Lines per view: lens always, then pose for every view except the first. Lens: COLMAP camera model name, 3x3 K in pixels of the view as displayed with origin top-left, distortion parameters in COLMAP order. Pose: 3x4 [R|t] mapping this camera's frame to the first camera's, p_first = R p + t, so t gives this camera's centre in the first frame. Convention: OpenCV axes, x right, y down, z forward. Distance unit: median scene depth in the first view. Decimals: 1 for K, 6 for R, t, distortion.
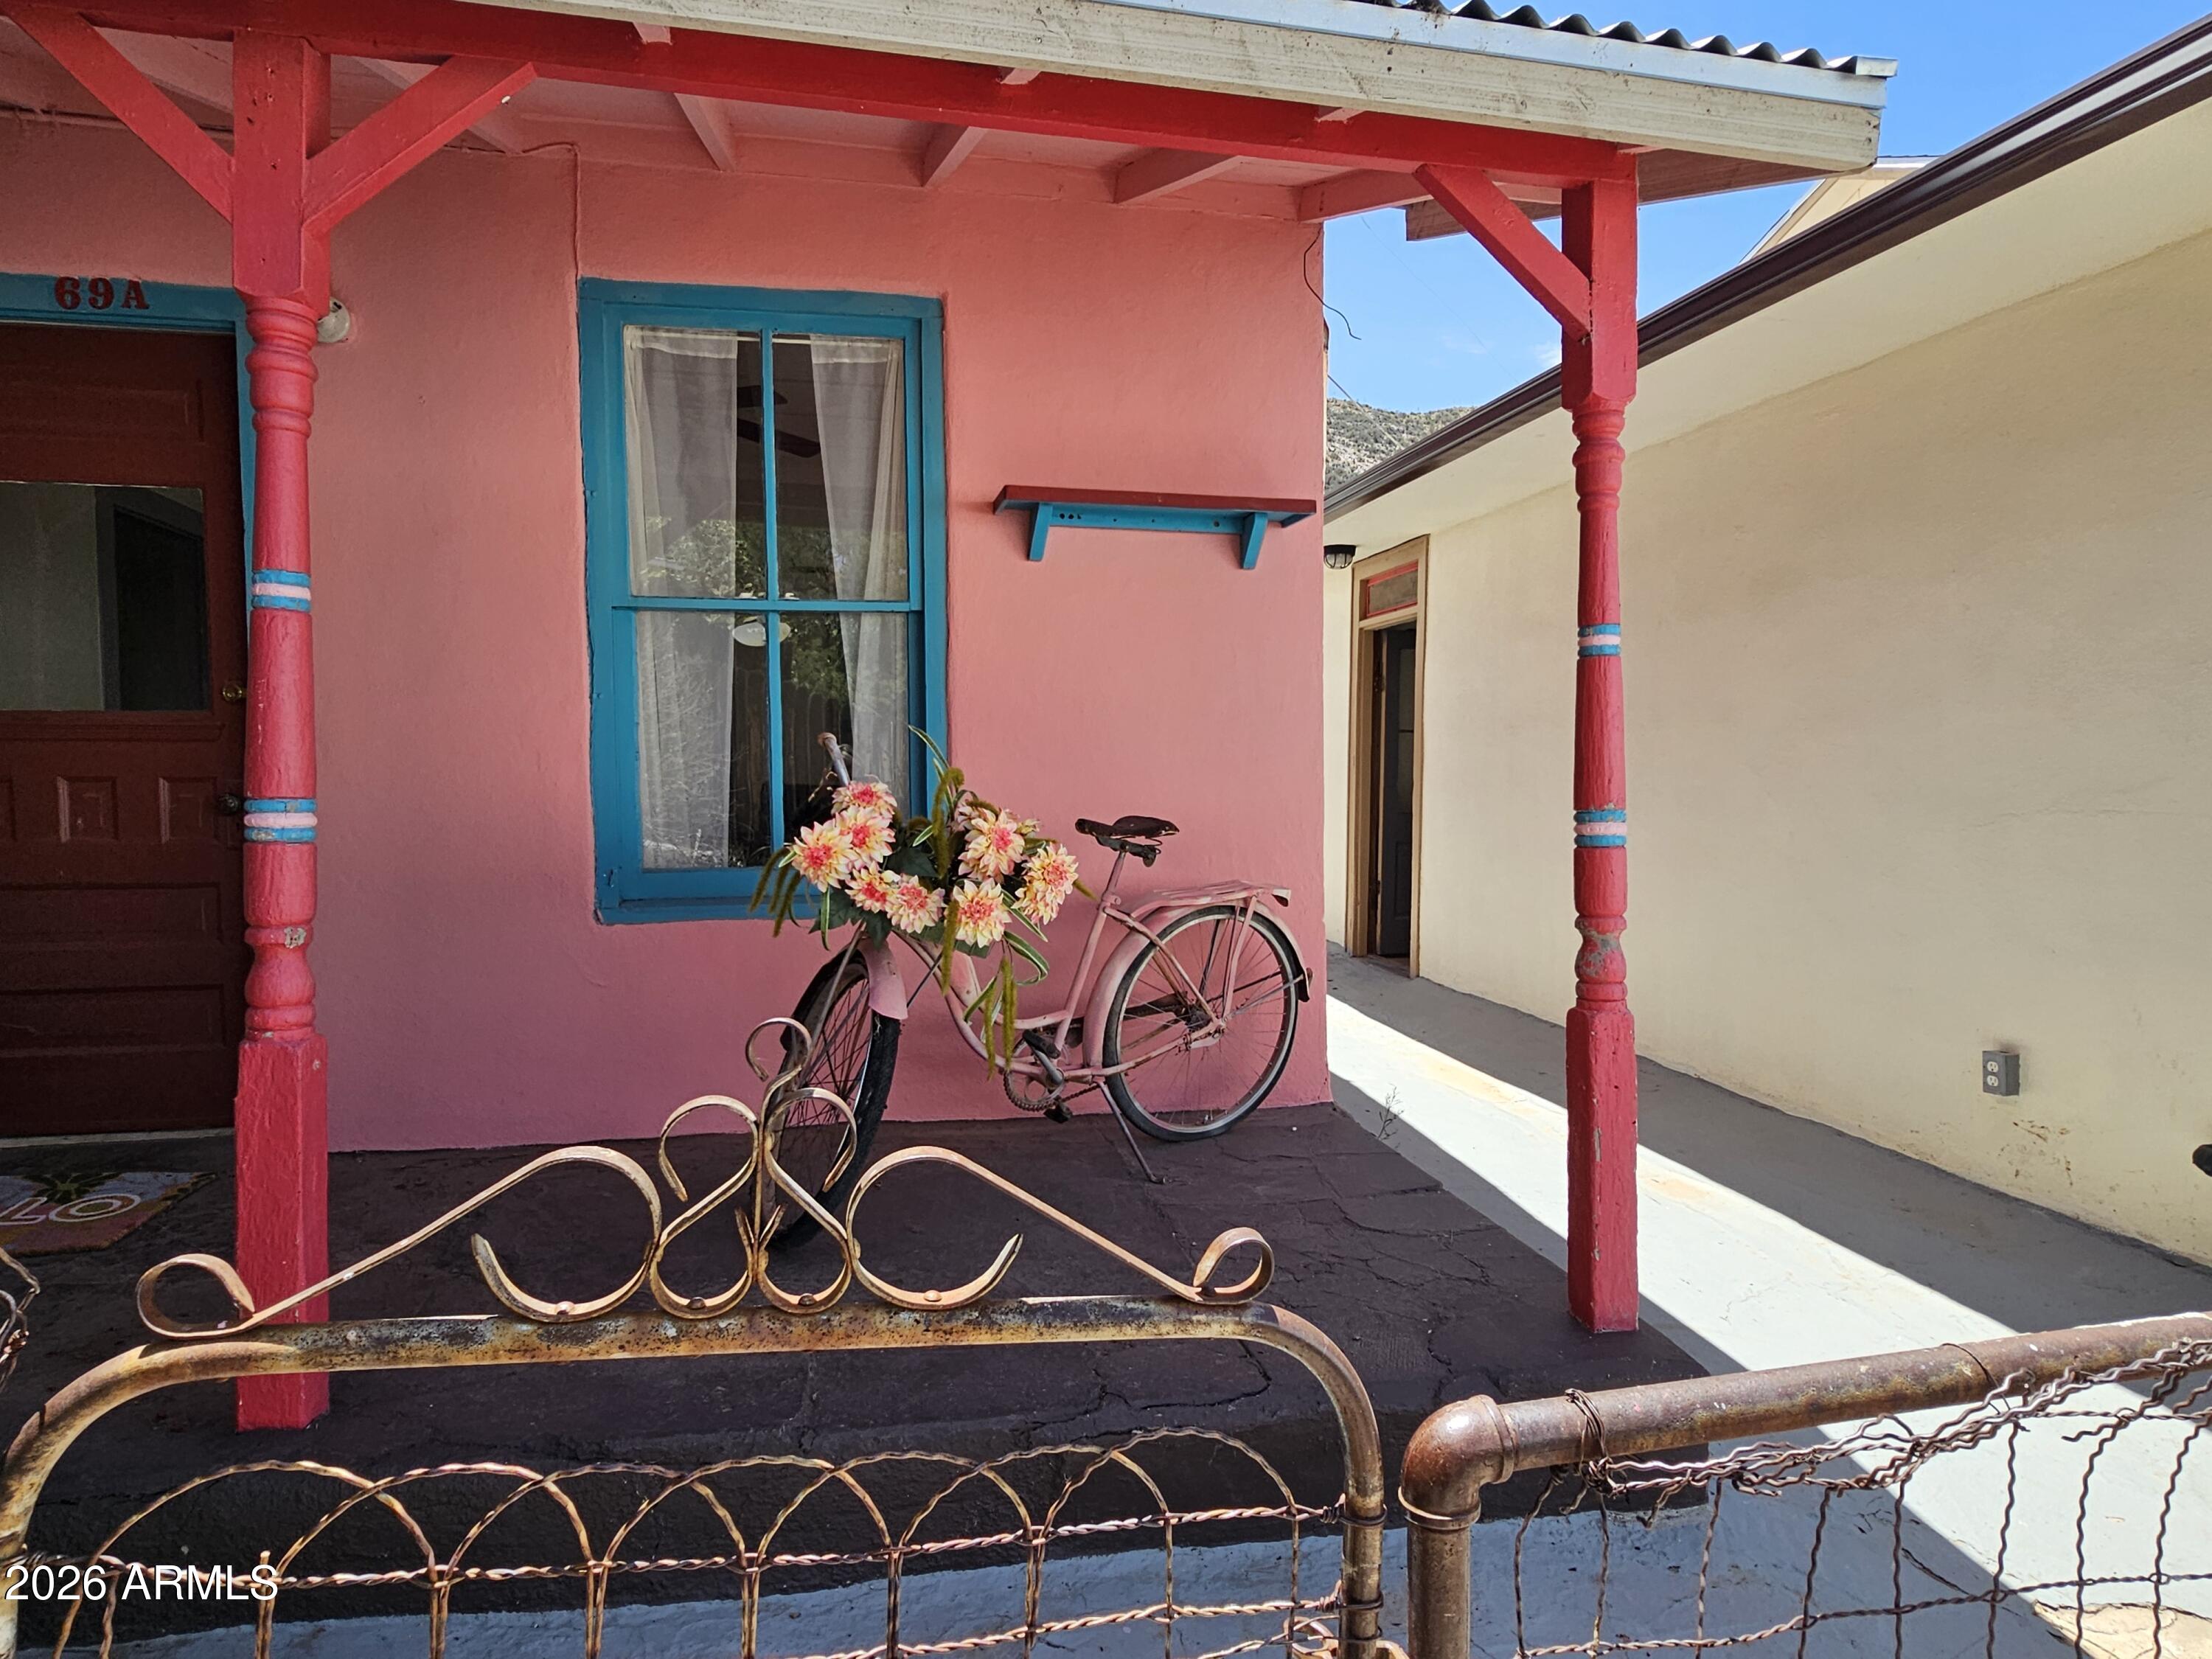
lens RADIAL K [[1259.2, 0, 1106.0], [0, 1259.2, 829.1], [0, 0, 1]] dist [0.000540, -0.000878]
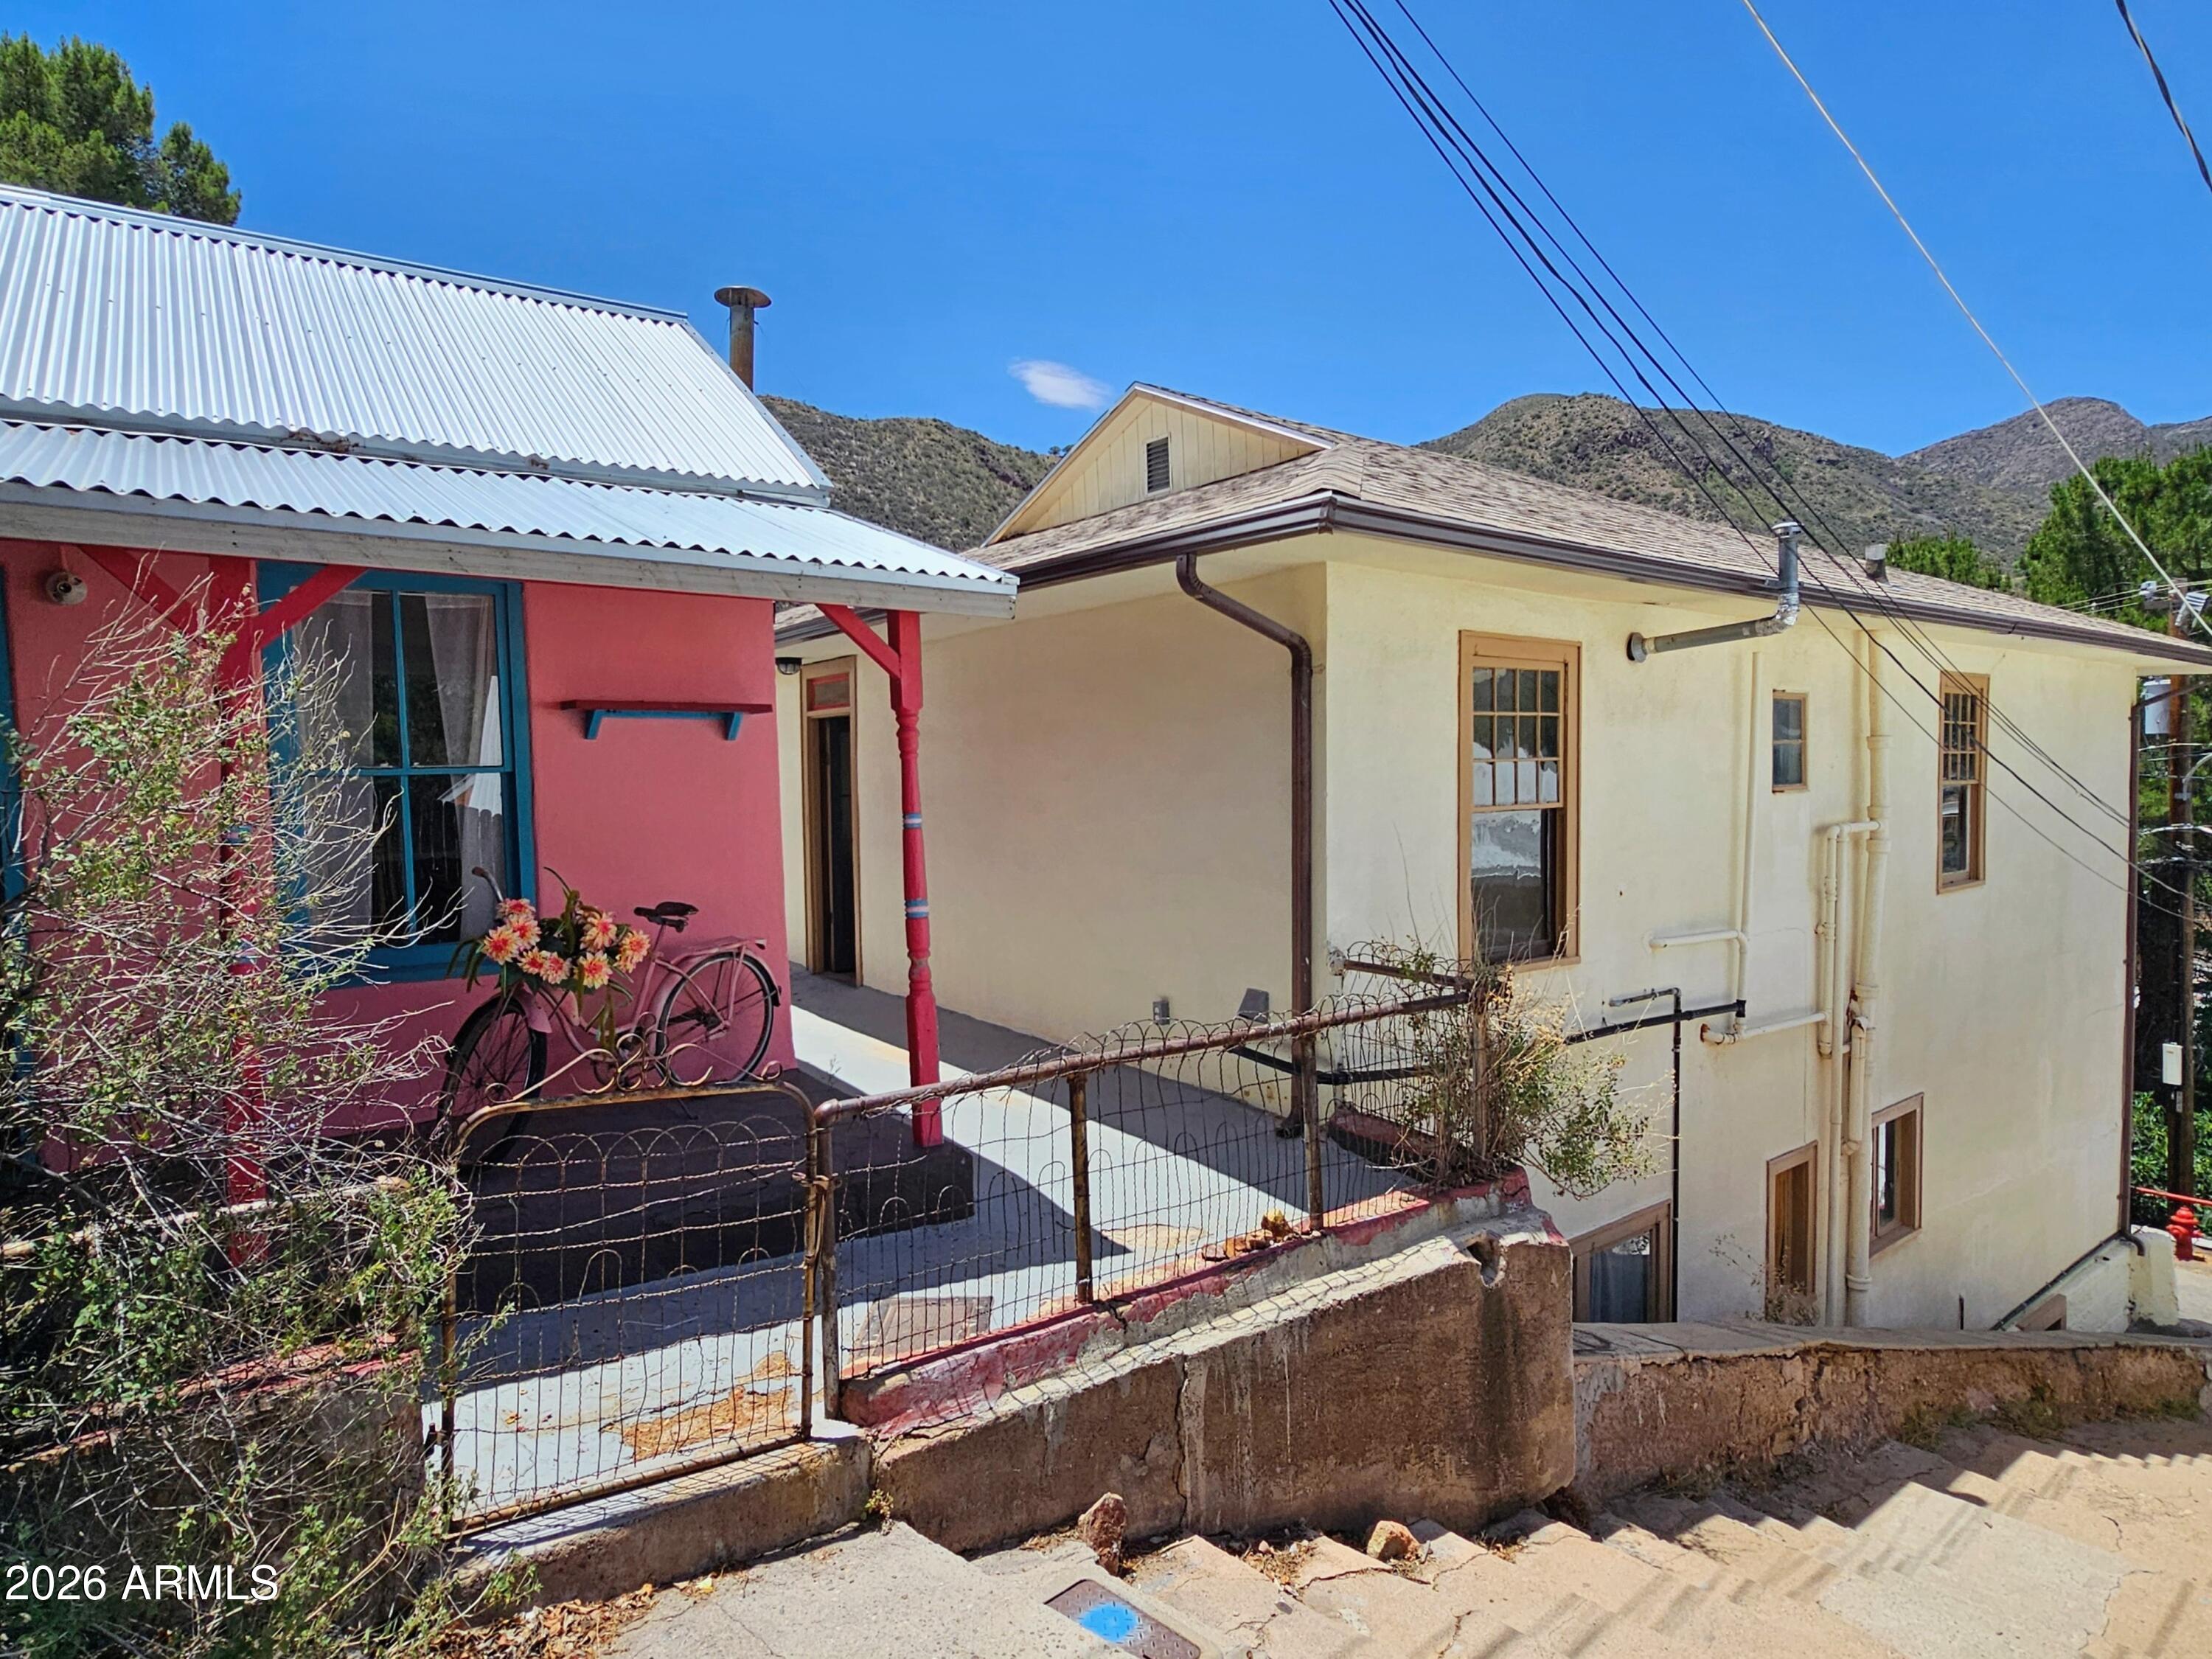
lens RADIAL K [[1259.2, 0, 1068.5], [0, 1259.2, 860.9], [0, 0, 1]] dist [0.000540, -0.000878]
pose [[0.923590, -0.041702, 0.381108, -0.131754], [0.036134, 0.999110, 0.021757, -0.089469], [-0.381676, -0.006323, 0.924274, -0.795112]]
